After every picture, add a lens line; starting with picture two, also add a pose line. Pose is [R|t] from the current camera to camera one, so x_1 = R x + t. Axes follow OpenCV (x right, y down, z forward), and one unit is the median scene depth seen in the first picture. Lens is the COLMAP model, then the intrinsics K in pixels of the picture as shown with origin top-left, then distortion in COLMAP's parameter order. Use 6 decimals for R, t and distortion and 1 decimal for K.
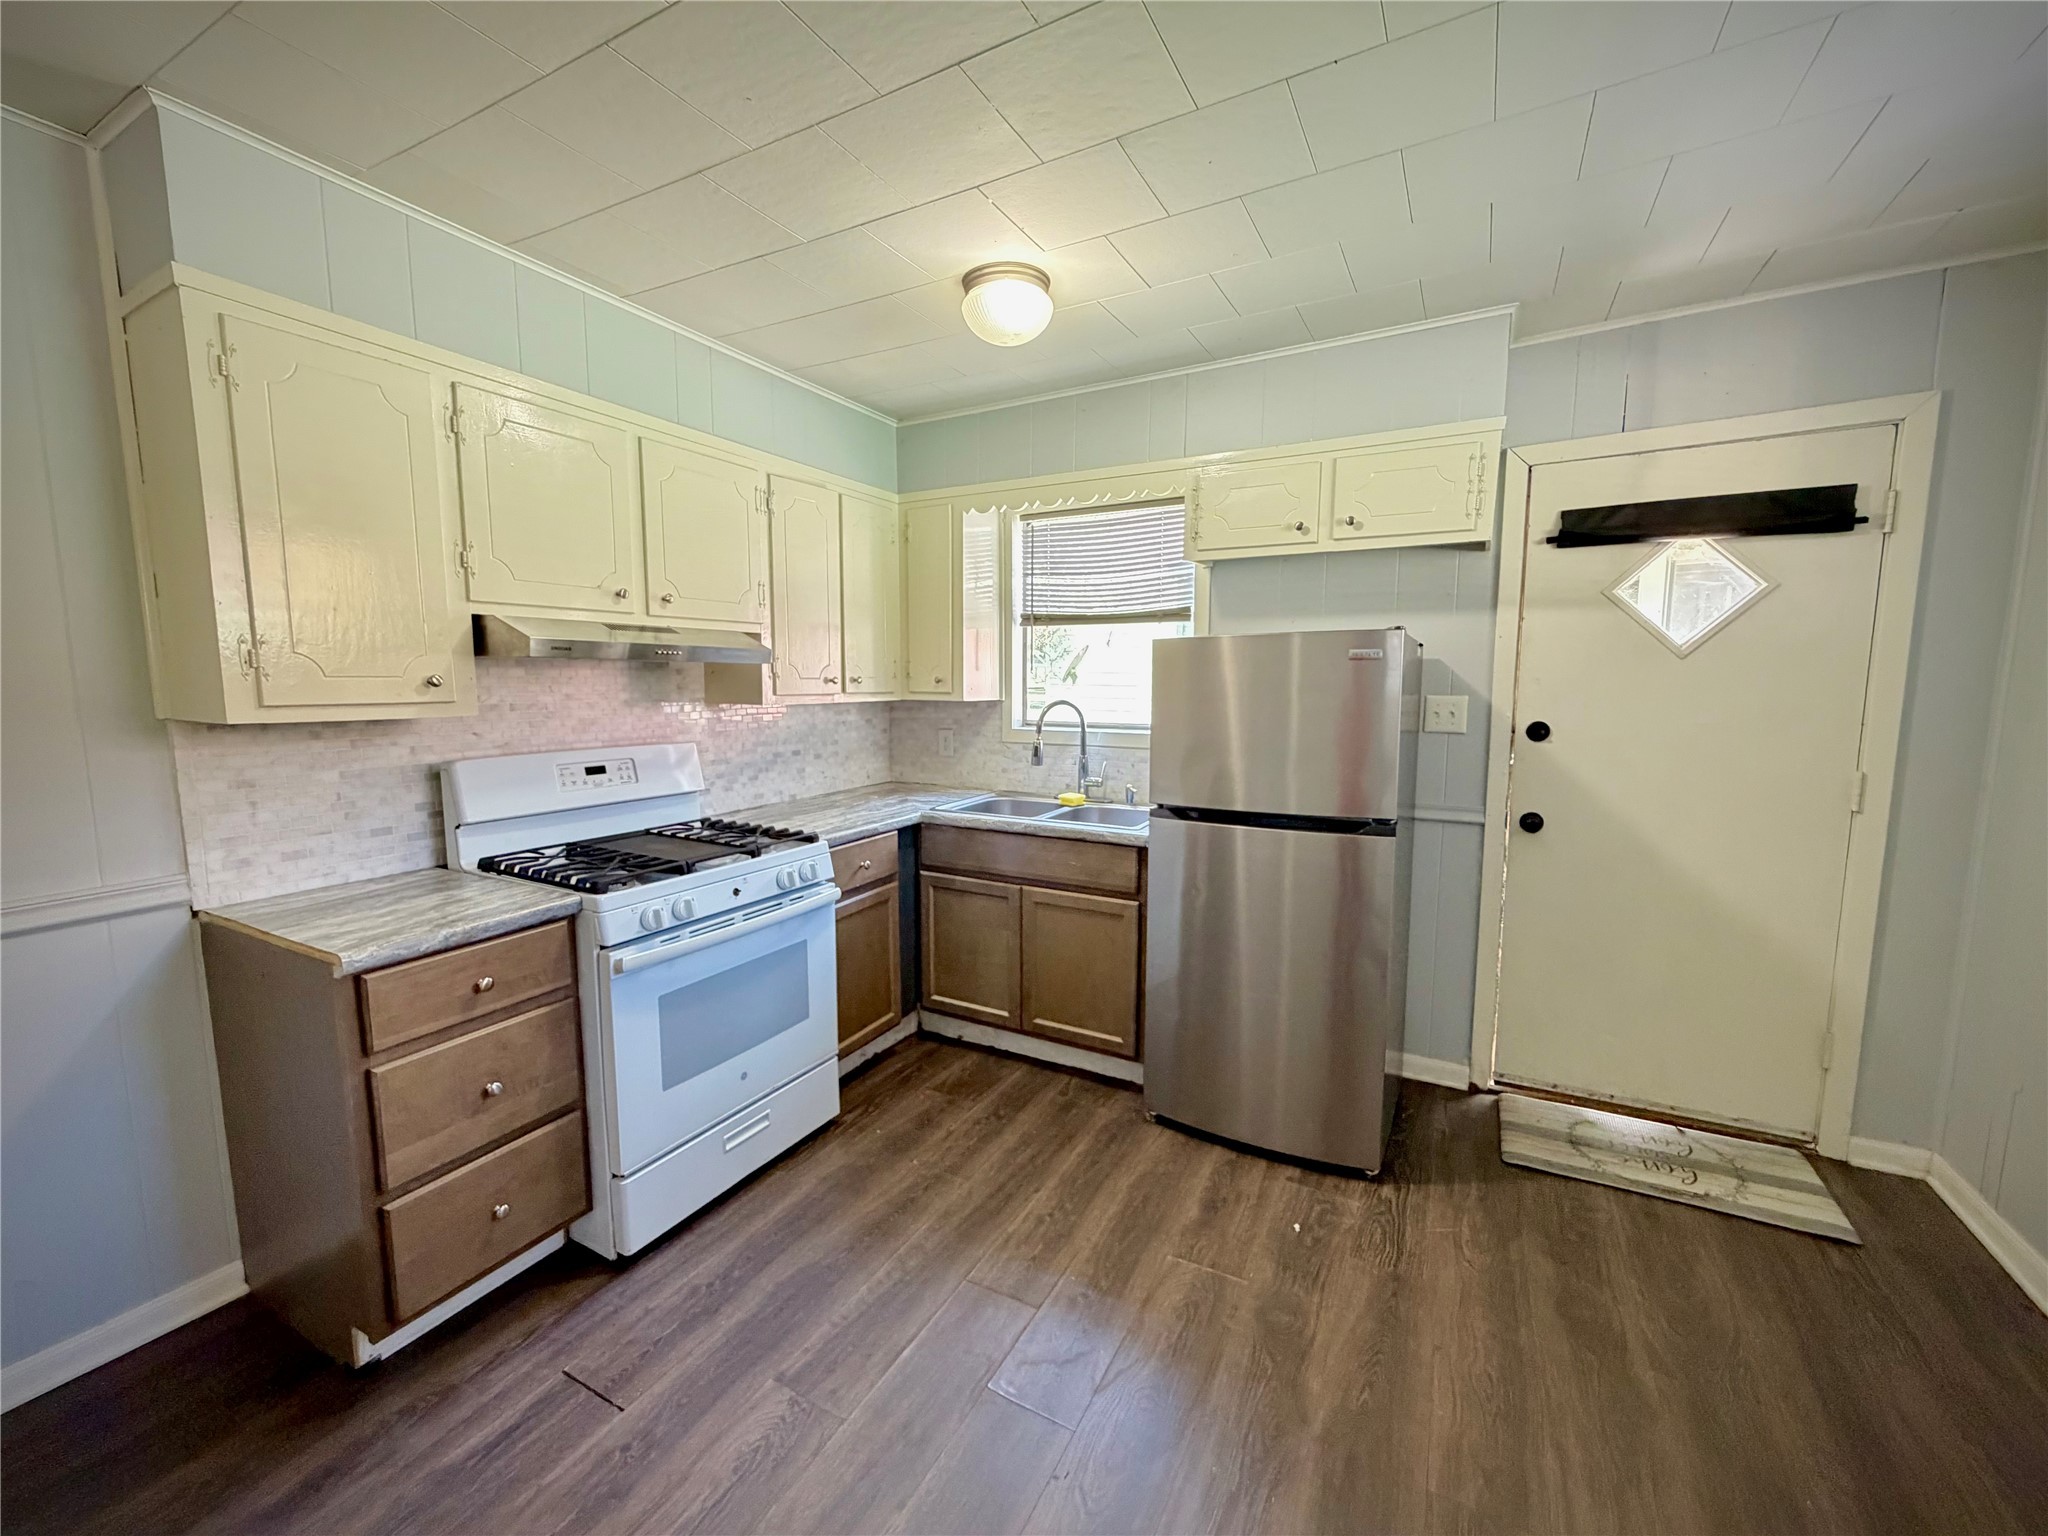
lens RADIAL K [[817.6, 0, 1021.1], [0, 817.6, 768.9], [0, 0, 1]] dist [-0.001027, 0.000267]
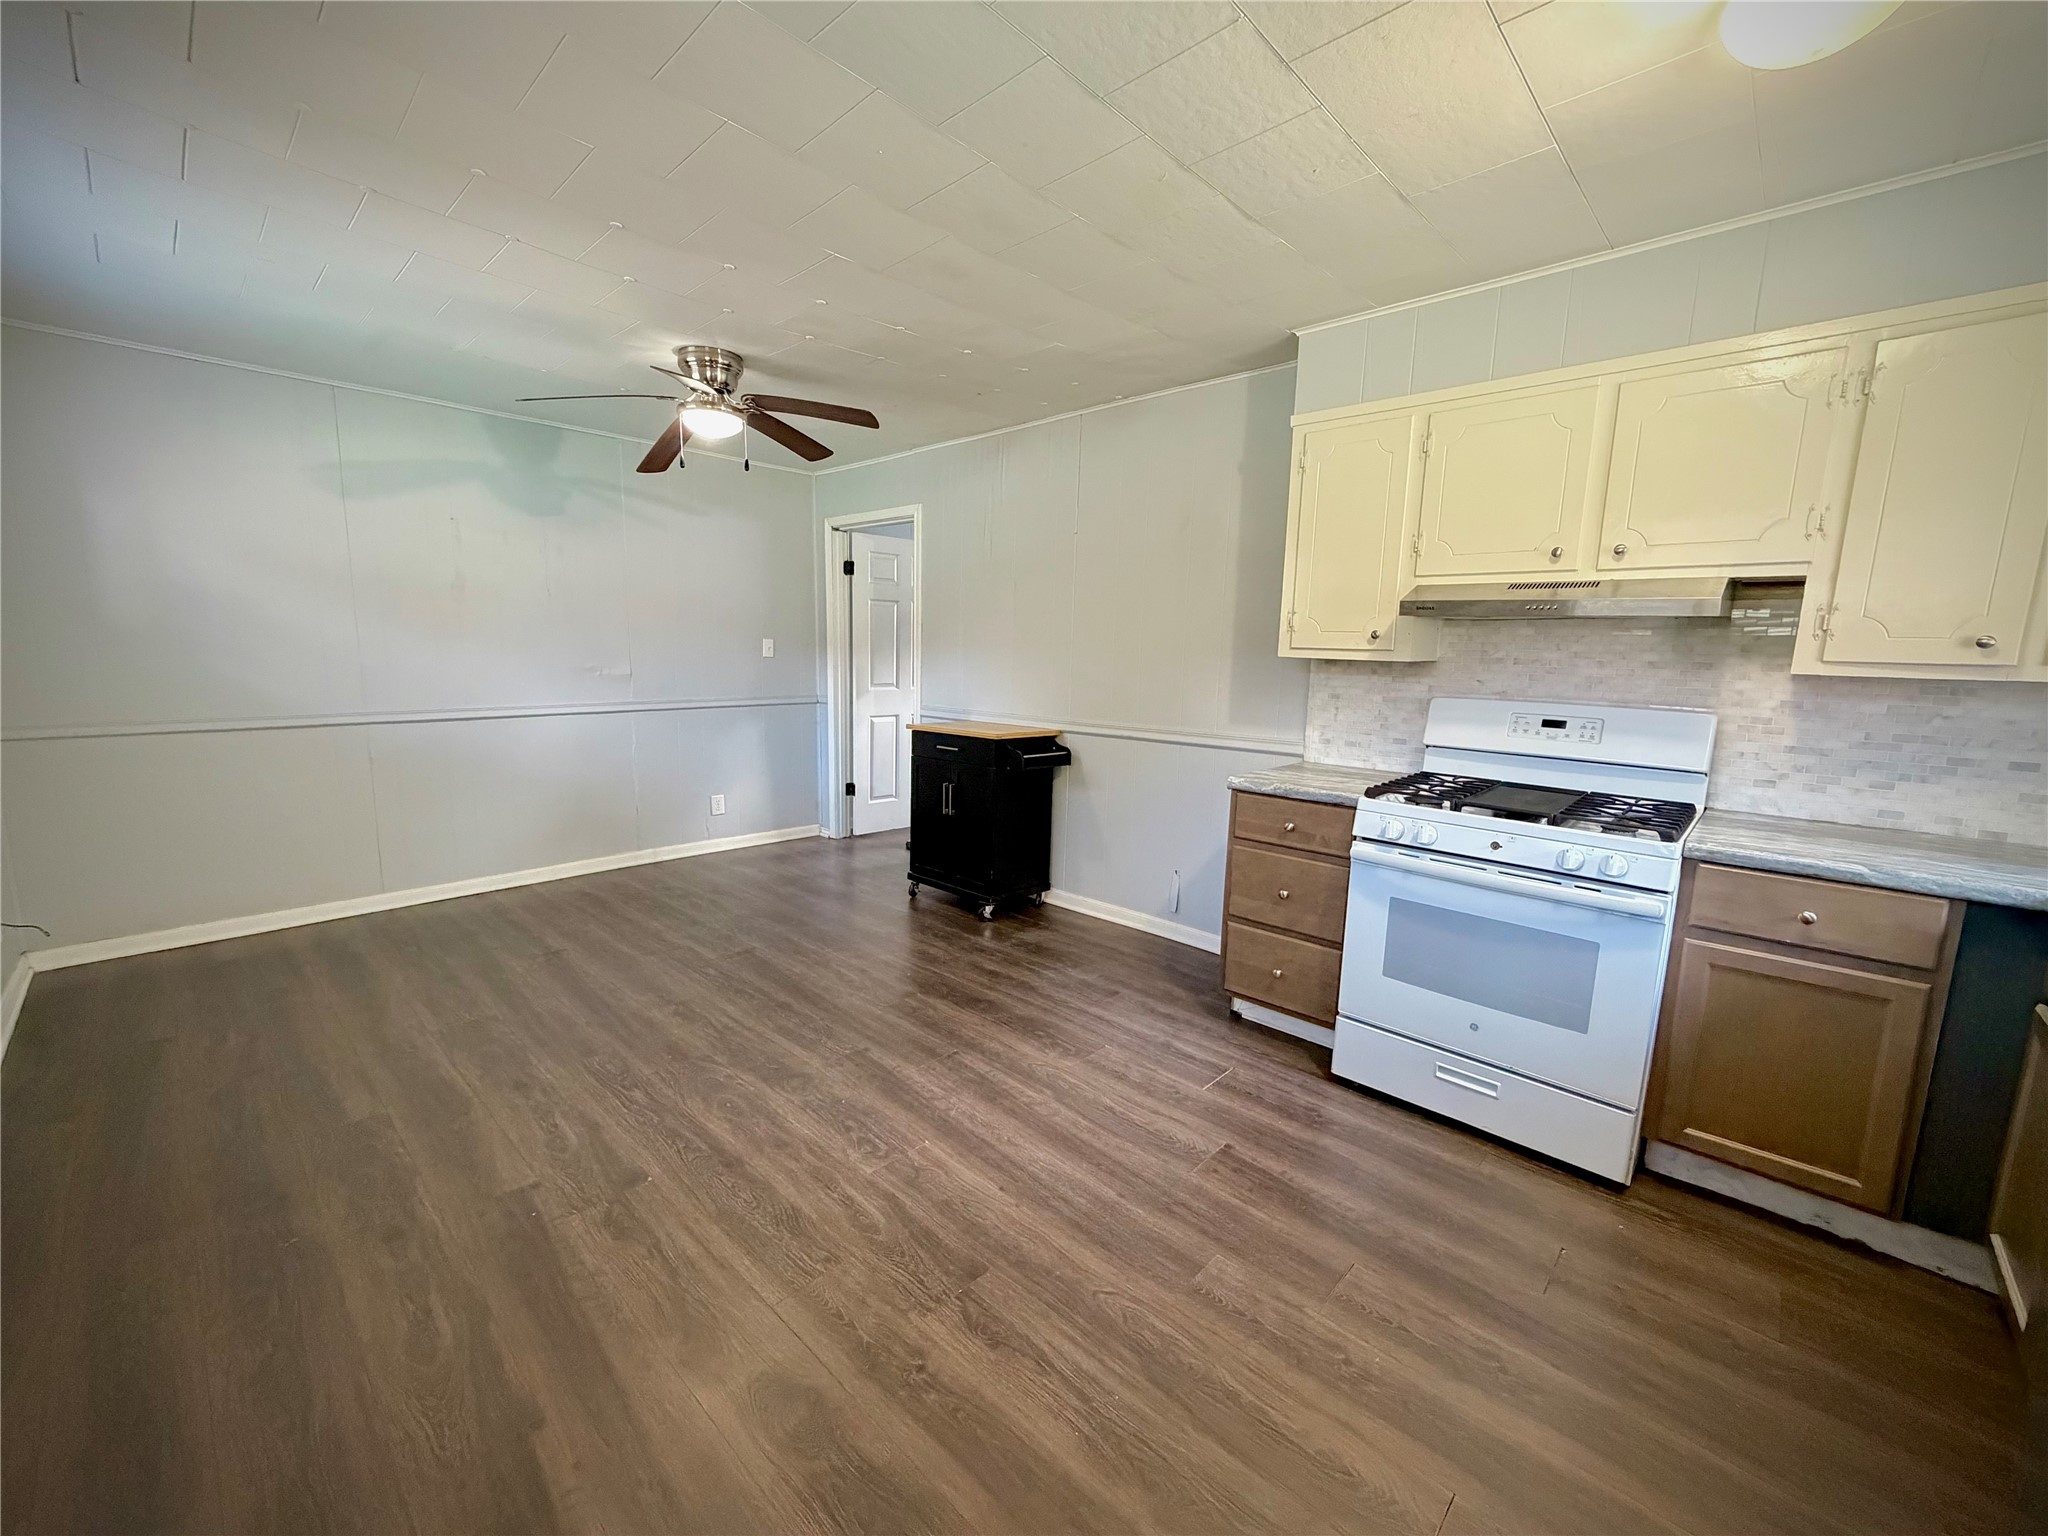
lens RADIAL K [[817.6, 0, 1015.6], [0, 817.6, 766.6], [0, 0, 1]] dist [-0.001027, 0.000267]
pose [[-0.253279, 0.136749, -0.957679, 0.787190], [-0.132479, 0.975729, 0.174363, -0.042322], [0.958279, 0.171035, -0.229015, 0.683989]]
